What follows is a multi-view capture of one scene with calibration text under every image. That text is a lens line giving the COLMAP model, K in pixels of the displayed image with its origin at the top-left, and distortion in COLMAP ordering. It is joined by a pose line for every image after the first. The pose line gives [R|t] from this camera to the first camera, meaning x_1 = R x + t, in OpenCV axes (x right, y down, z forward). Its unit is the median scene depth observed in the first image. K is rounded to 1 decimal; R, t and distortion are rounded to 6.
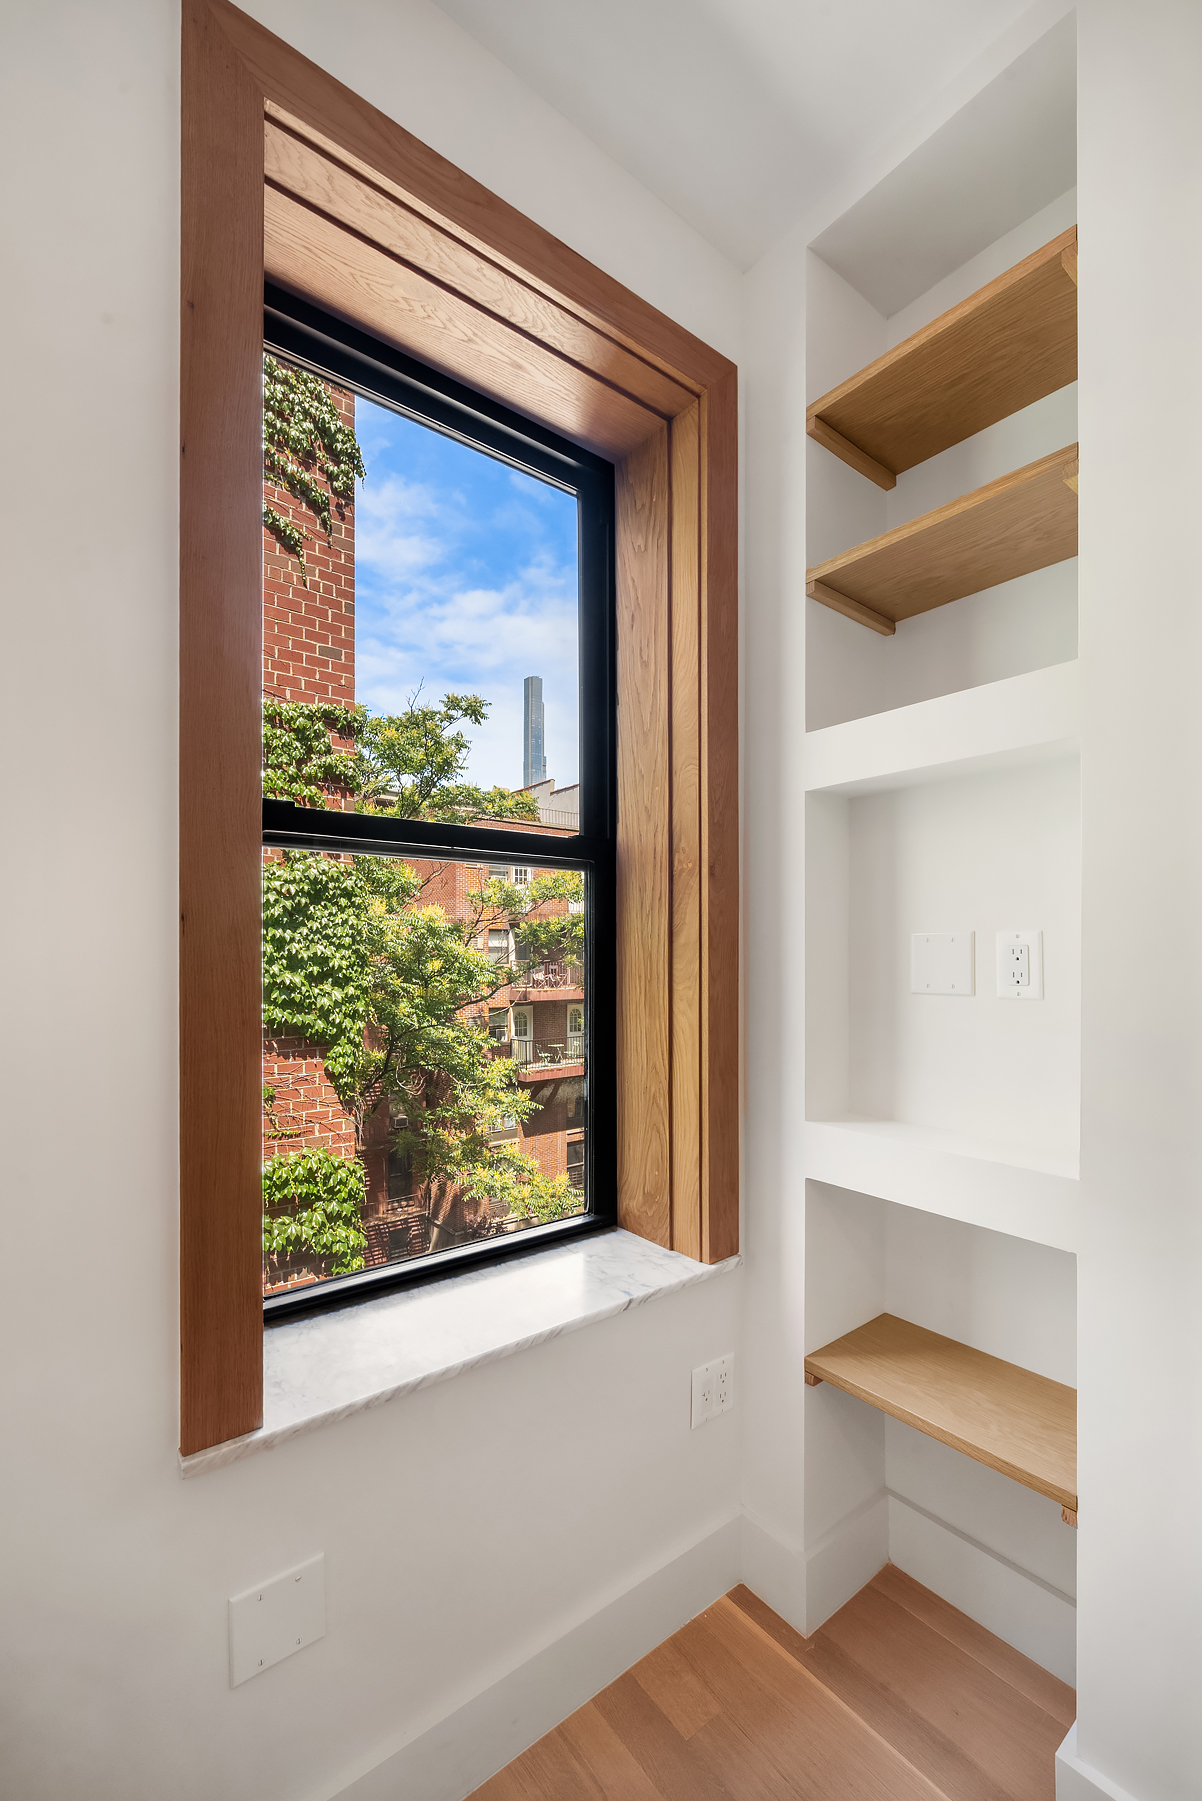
lens RADIAL K [[741.0, 0, 608.4], [0, 741.0, 954.1], [0, 0, 1]] dist [-0.000421, 0.000009]
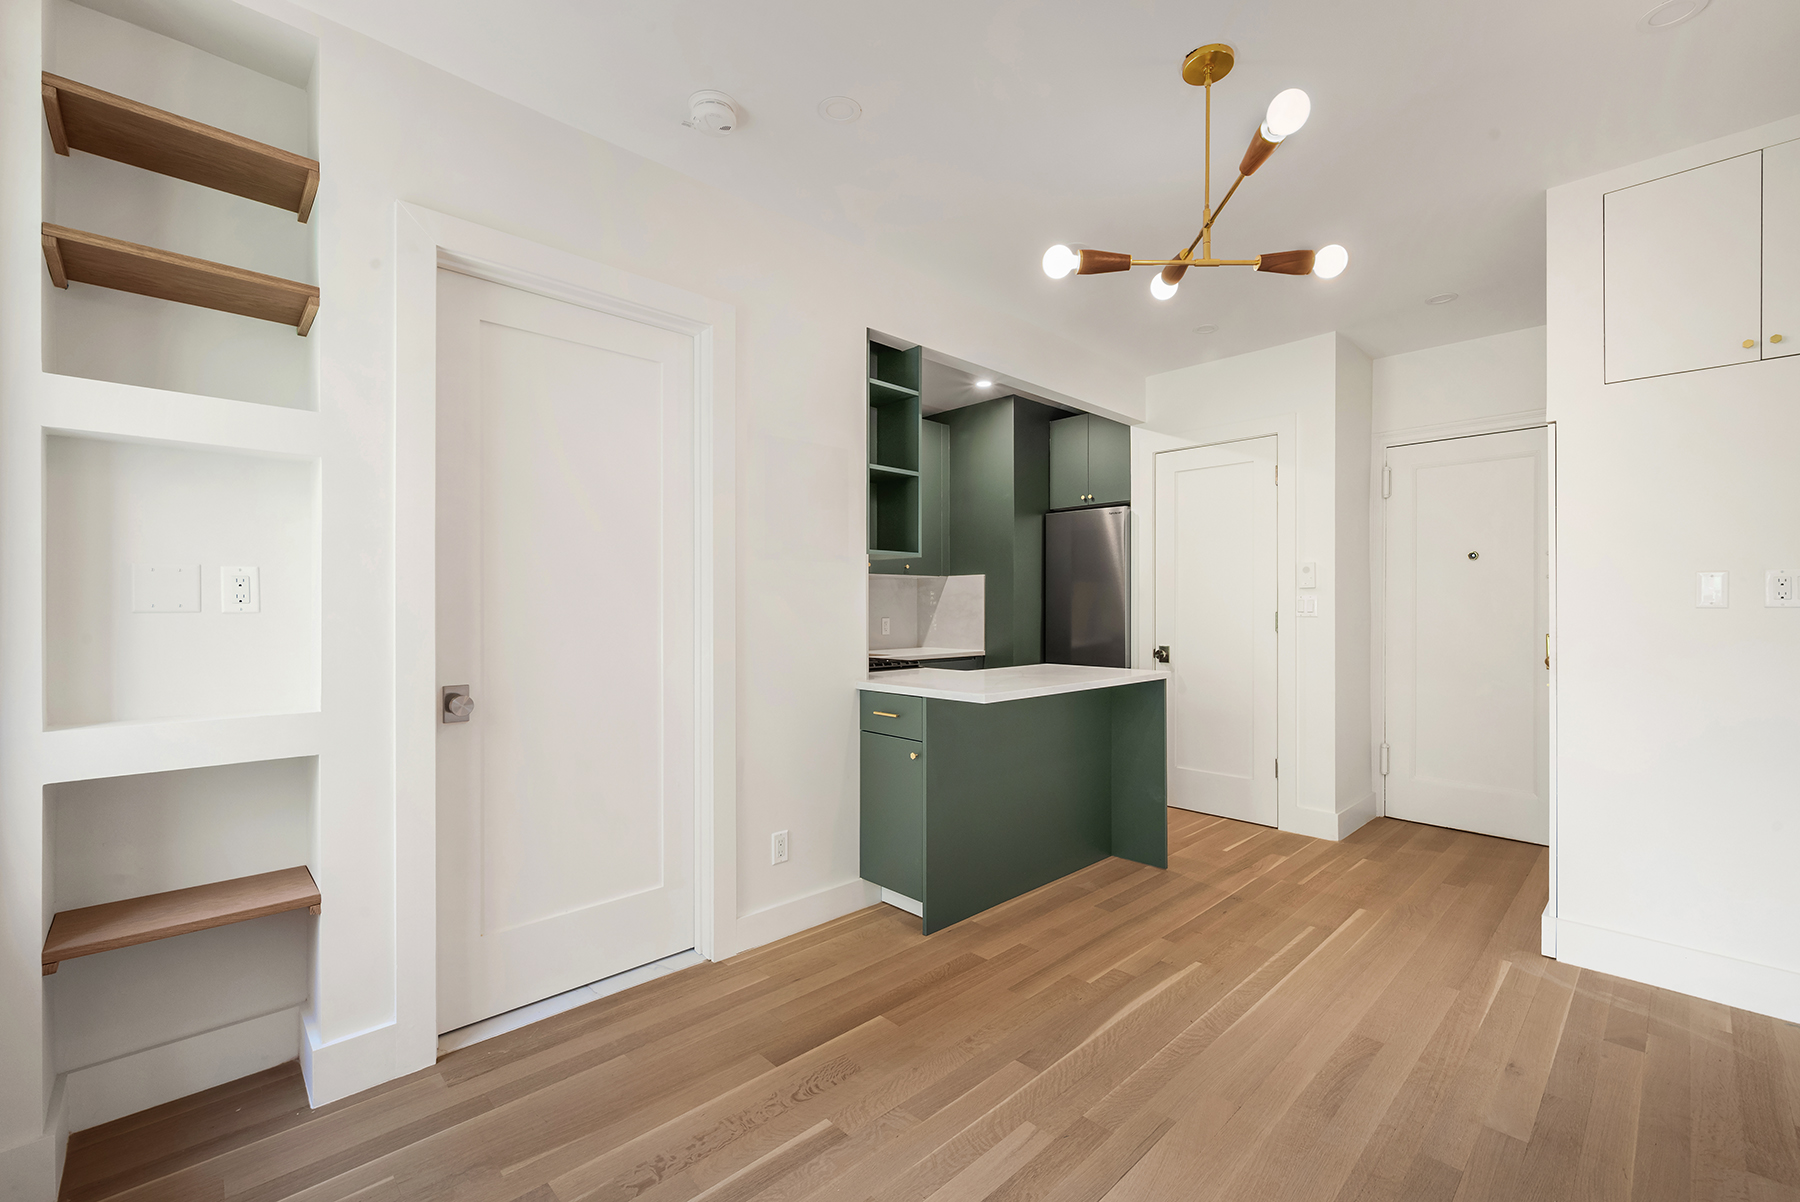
lens RADIAL K [[765.2, 0, 900.0], [0, 765.2, 601.0], [0, 0, 1]] dist [-0.007403, -0.000446]
pose [[-0.094299, 0.004600, 0.995533, -0.219682], [0.001388, 0.999989, -0.004489, 0.009486], [-0.995543, 0.000959, -0.094305, -0.032186]]
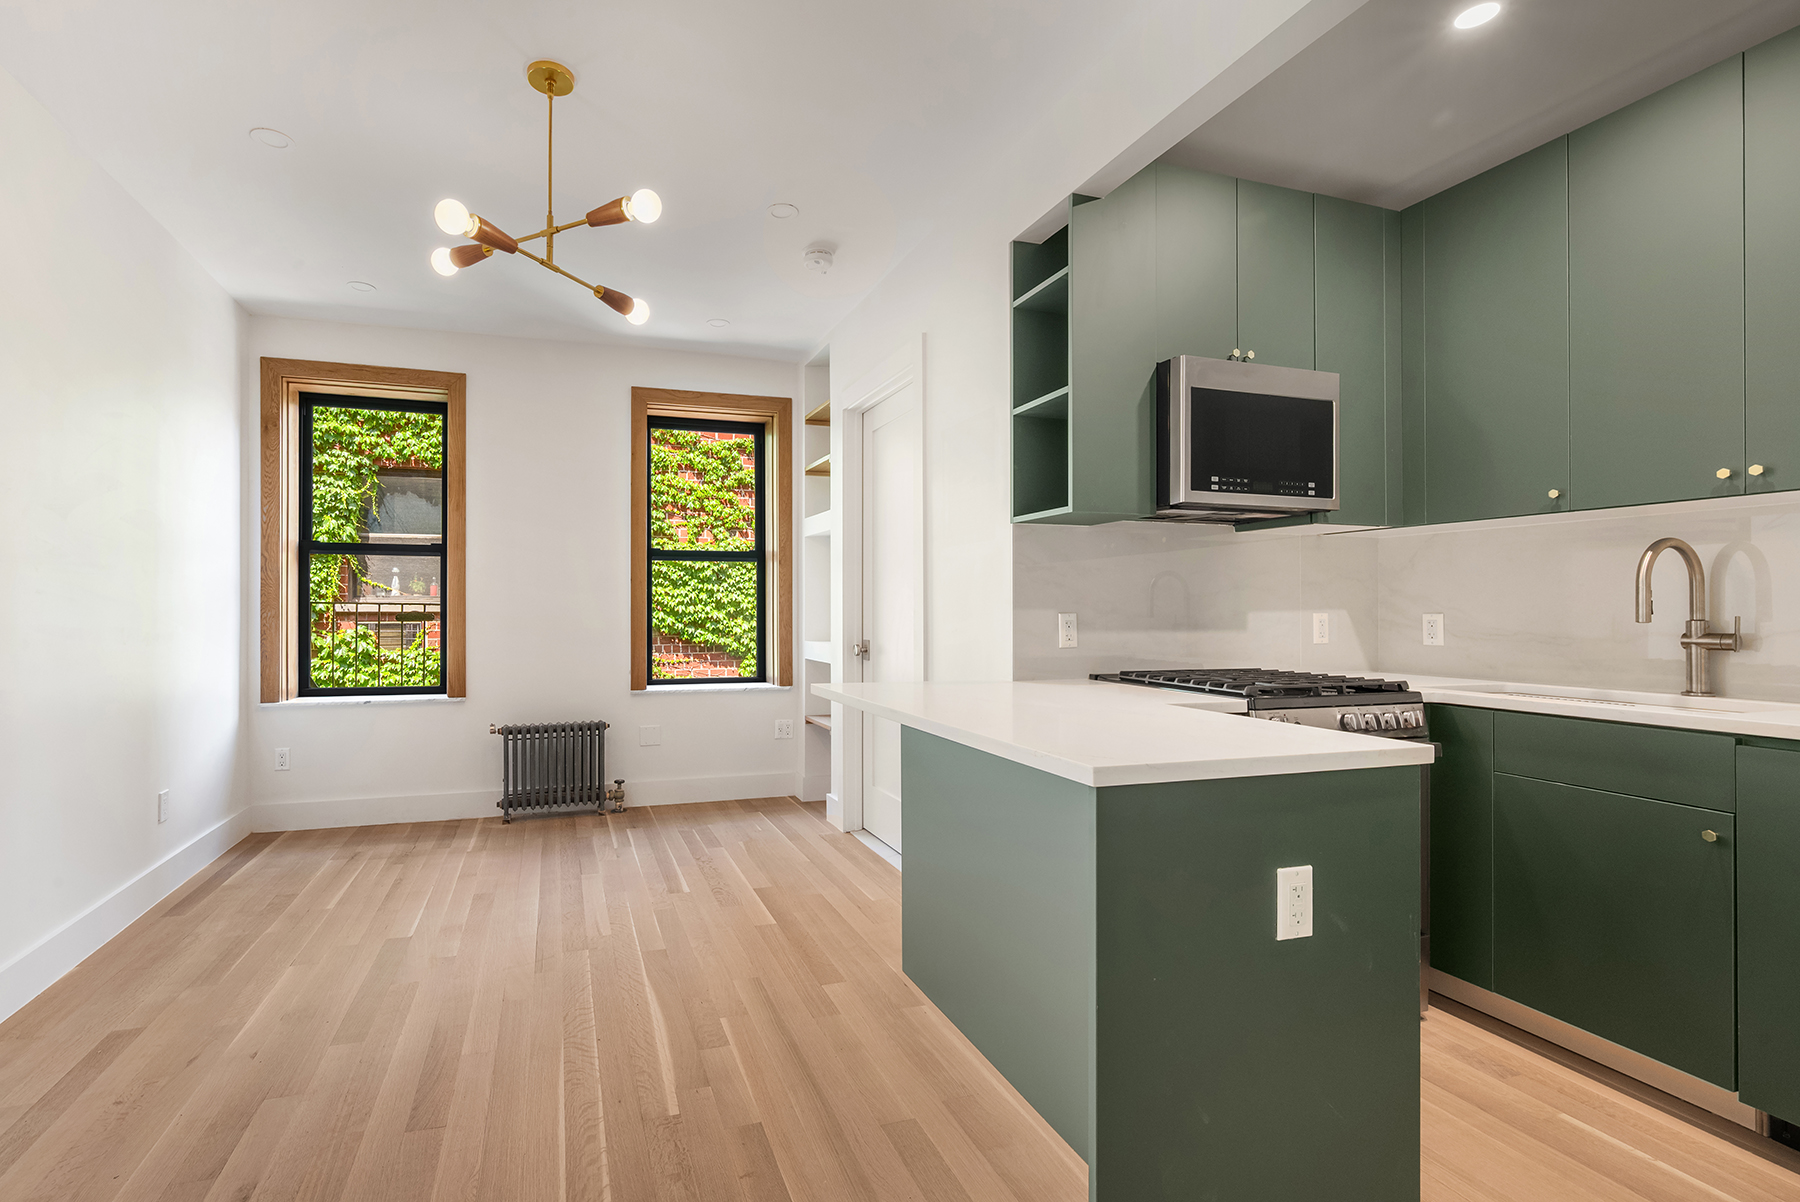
lens RADIAL K [[780.4, 0, 789.6], [0, 780.4, 607.1], [0, 0, 1]] dist [-0.003475, -0.000383]
pose [[0.927410, -0.001713, -0.374042, 0.339224], [0.000147, 0.999991, -0.004214, 0.022719], [0.374046, 0.003853, 0.927402, -0.492171]]
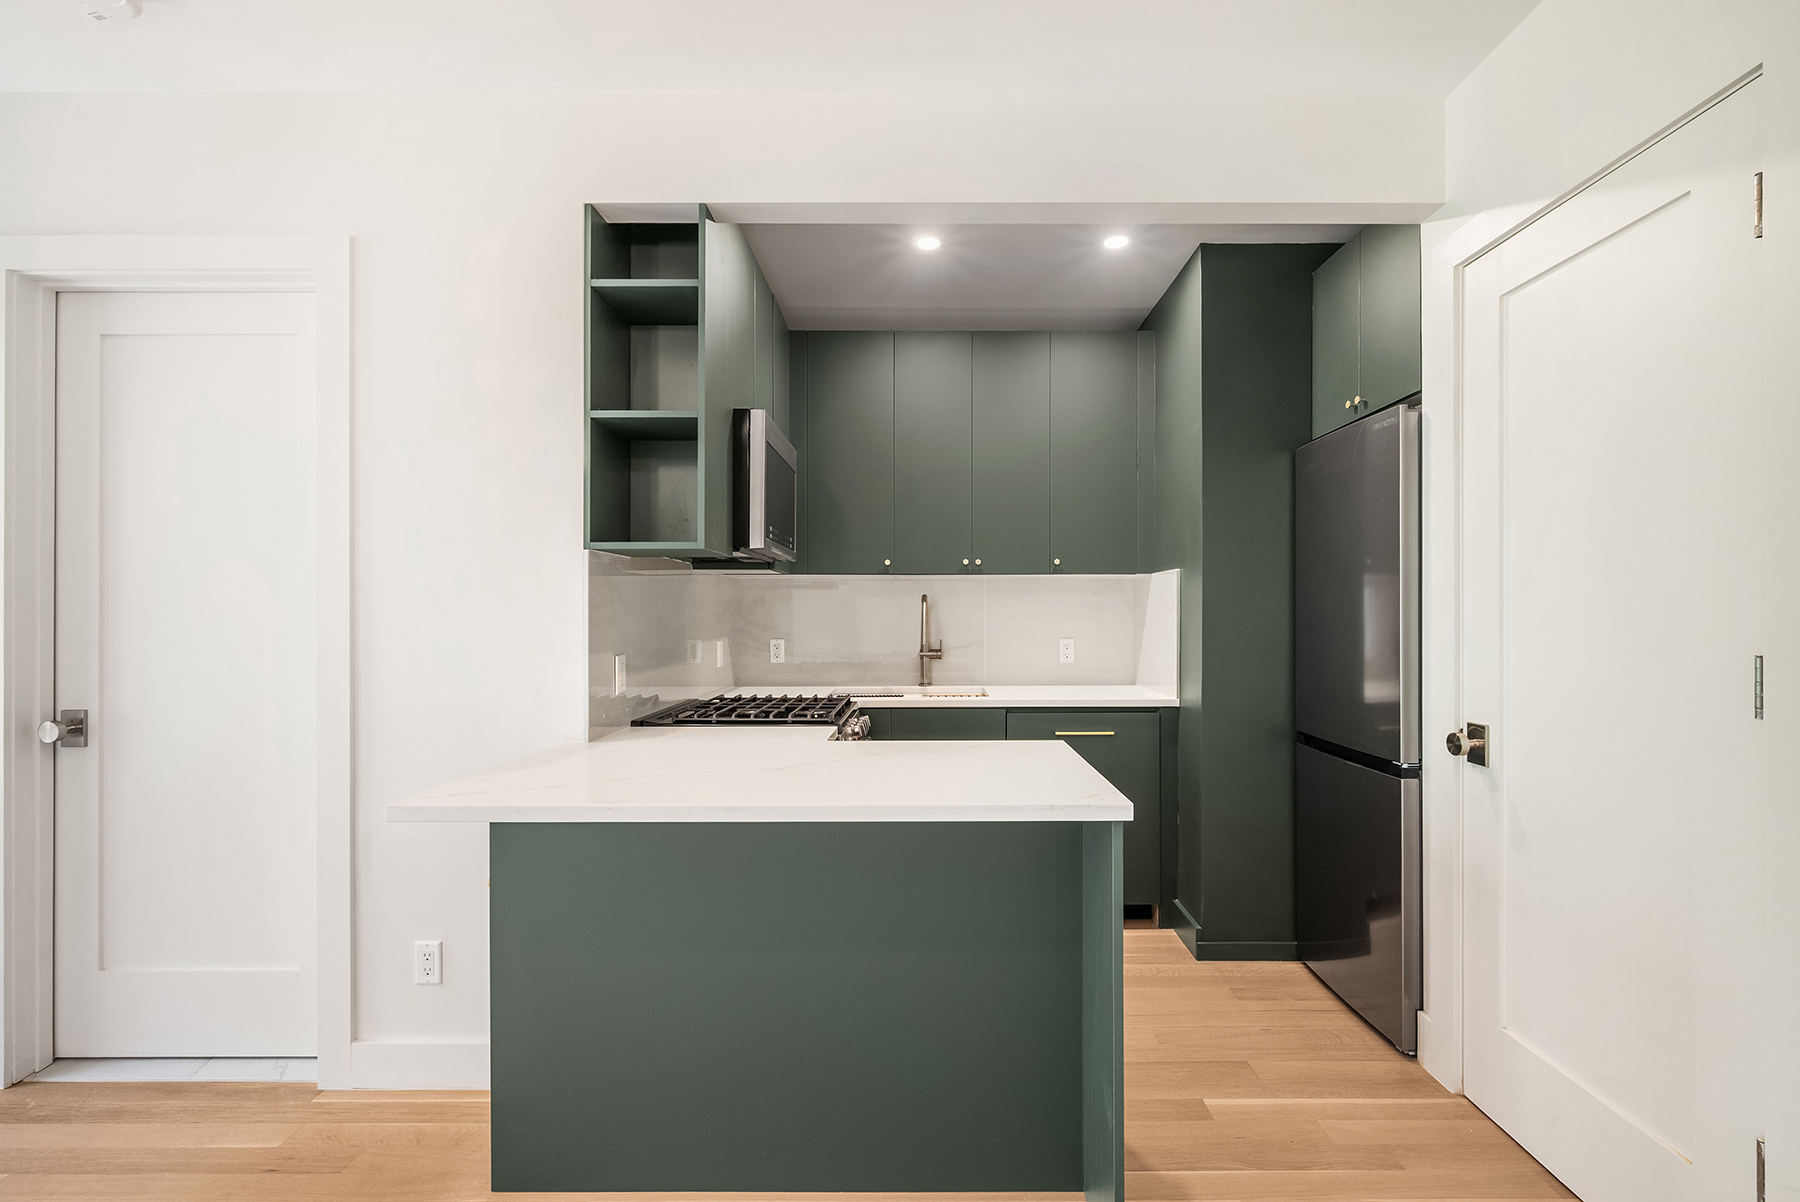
lens RADIAL K [[752.5, 0, 939.8], [0, 752.5, 607.4], [0, 0, 1]] dist [-0.001314, -0.000093]
pose [[0.626816, 0.004447, 0.779154, 0.132899], [0.004220, 0.999950, -0.009102, 0.005253], [-0.779155, 0.008993, 0.626766, -0.386632]]
